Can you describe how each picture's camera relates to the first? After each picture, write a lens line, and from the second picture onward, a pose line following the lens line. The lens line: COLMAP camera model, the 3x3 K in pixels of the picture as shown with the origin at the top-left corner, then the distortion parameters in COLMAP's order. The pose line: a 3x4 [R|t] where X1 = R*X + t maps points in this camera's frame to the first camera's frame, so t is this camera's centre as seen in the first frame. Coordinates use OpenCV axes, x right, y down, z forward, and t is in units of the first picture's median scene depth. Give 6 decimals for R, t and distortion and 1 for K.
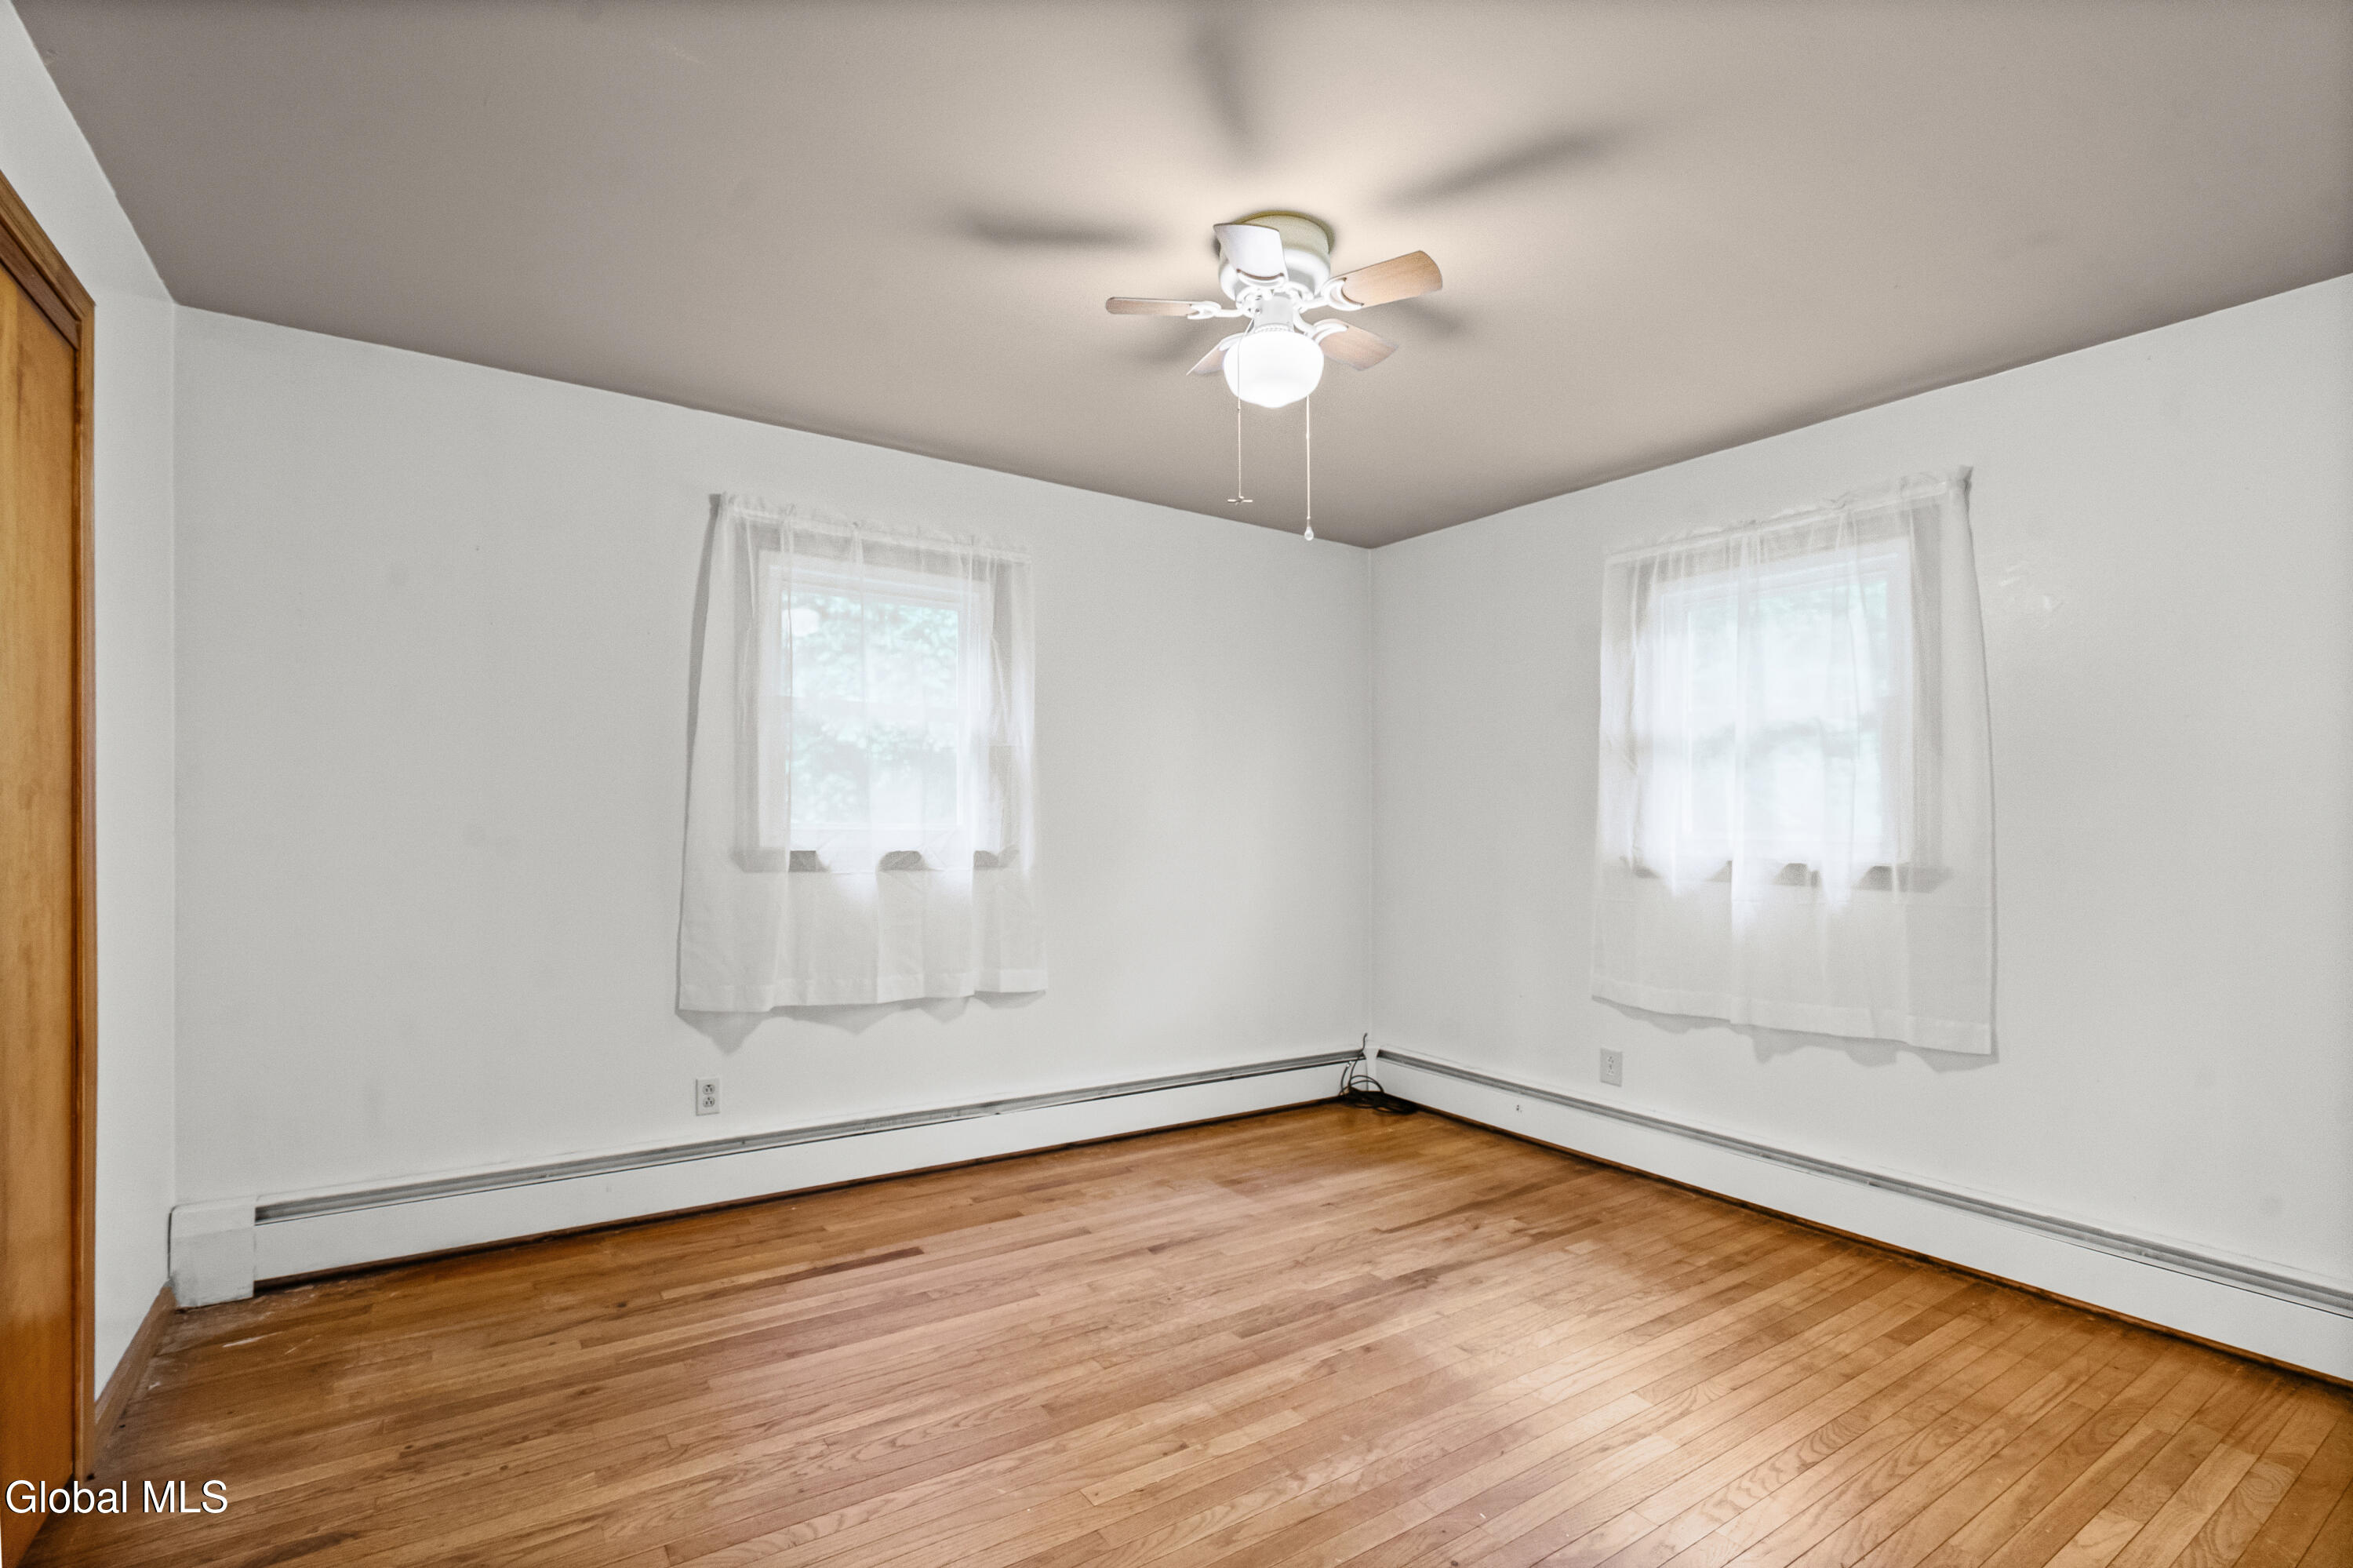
lens RADIAL K [[1073.4, 0, 1161.9], [0, 1073.4, 815.1], [0, 0, 1]] dist [-0.000094, 0.000299]
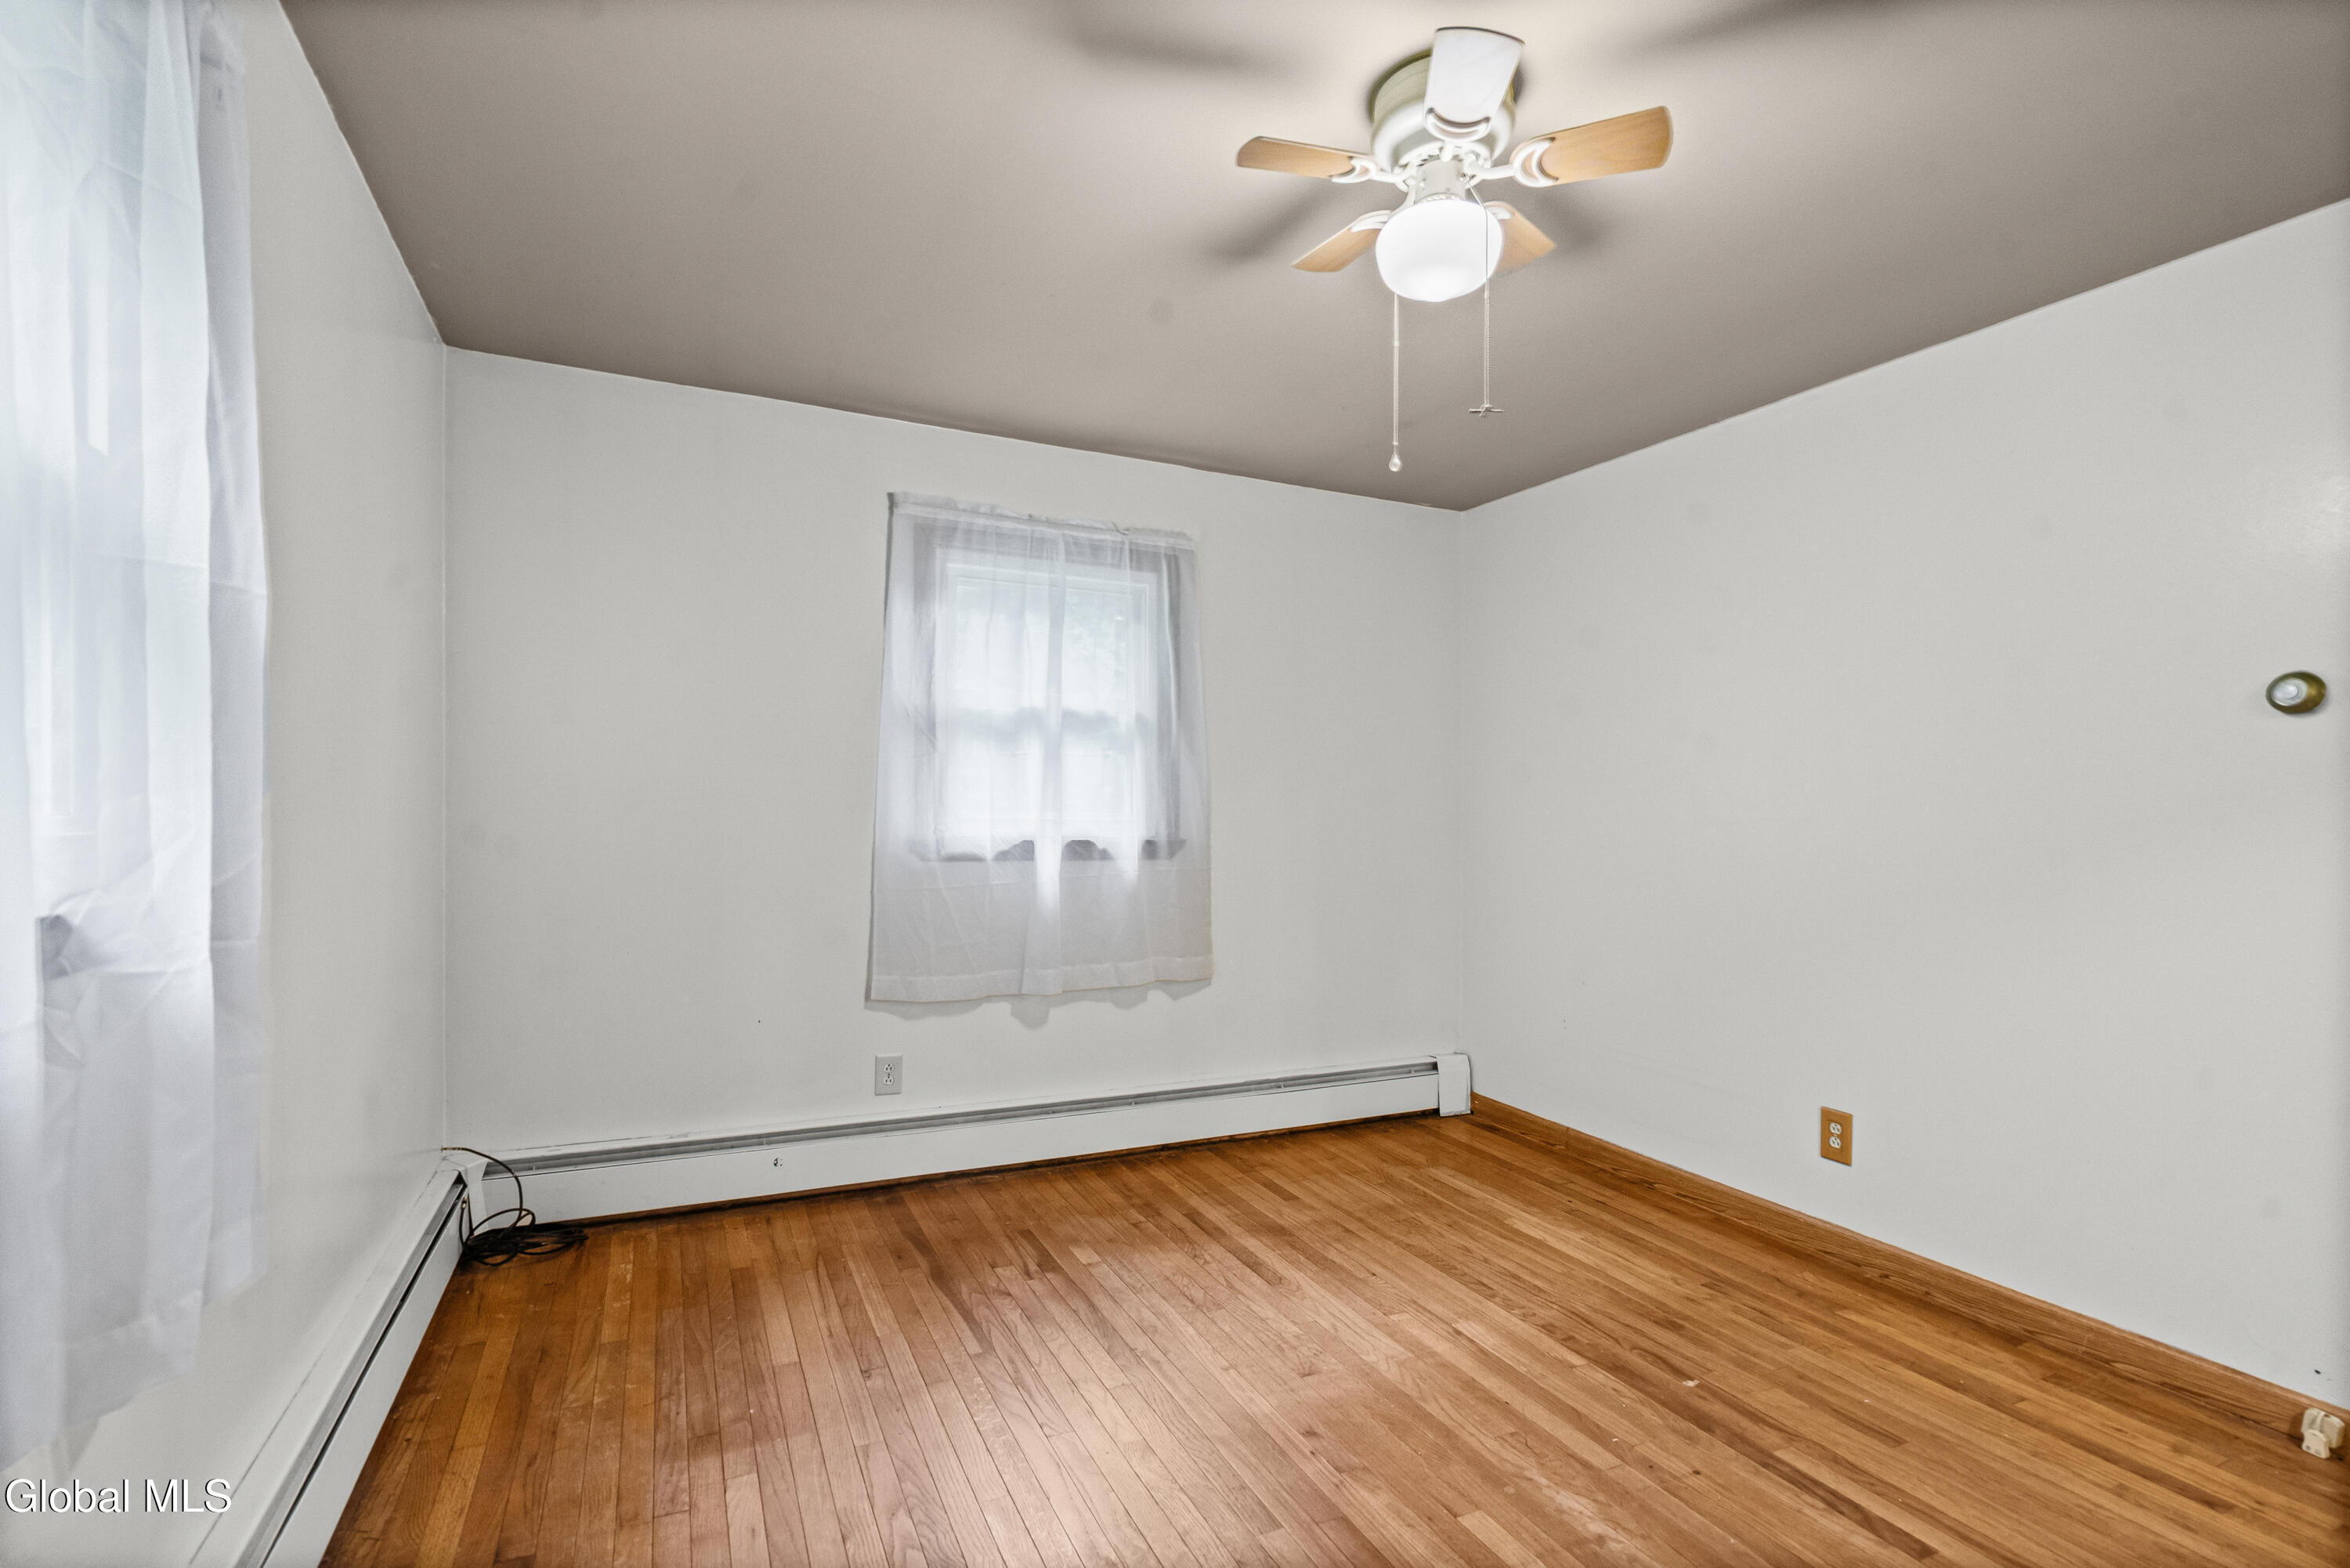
lens RADIAL K [[1071.9, 0, 1160.4], [0, 1071.9, 815.0], [0, 0, 1]] dist [-0.000094, 0.000299]
pose [[0.156693, -0.016696, 0.987506, -0.509786], [-0.020190, 0.999594, 0.020104, -0.006707], [-0.987441, -0.023088, 0.156293, 0.768426]]
